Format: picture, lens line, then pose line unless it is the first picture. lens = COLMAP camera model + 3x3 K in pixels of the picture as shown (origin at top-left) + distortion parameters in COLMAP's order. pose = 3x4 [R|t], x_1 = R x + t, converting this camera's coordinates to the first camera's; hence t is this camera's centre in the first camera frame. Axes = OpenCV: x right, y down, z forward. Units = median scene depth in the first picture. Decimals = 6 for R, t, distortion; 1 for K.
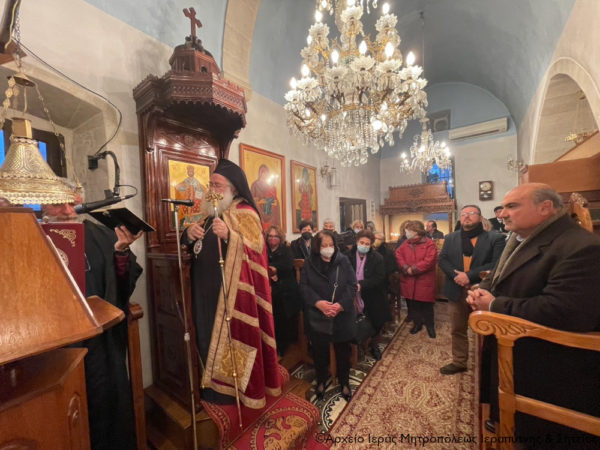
lens RADIAL K [[240.0, 0, 301.5], [0, 240.0, 226.9], [0, 0, 1]] dist [-0.000460, 0.000077]
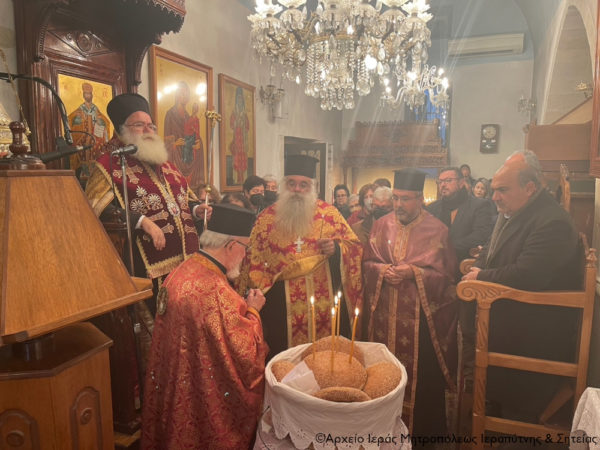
lens RADIAL K [[452.5, 0, 304.2], [0, 452.5, 223.6], [0, 0, 1]] dist [0.099229, -0.130366]
pose [[0.961850, 0.012925, 0.273271, -0.170939], [-0.040178, 0.994726, 0.094369, -0.018566], [-0.270610, -0.101749, 0.957297, -0.245659]]
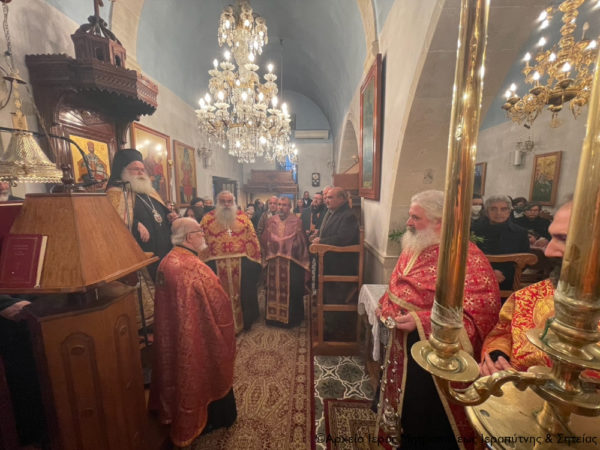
lens RADIAL K [[240.0, 0, 301.5], [0, 240.0, 226.9], [0, 0, 1]] dist [-0.000460, 0.000077]
pose [[0.823838, -0.034716, 0.565761, -0.220854], [-0.025121, 0.994906, 0.097628, -0.010331], [-0.566268, -0.094642, 0.818769, -0.275638]]
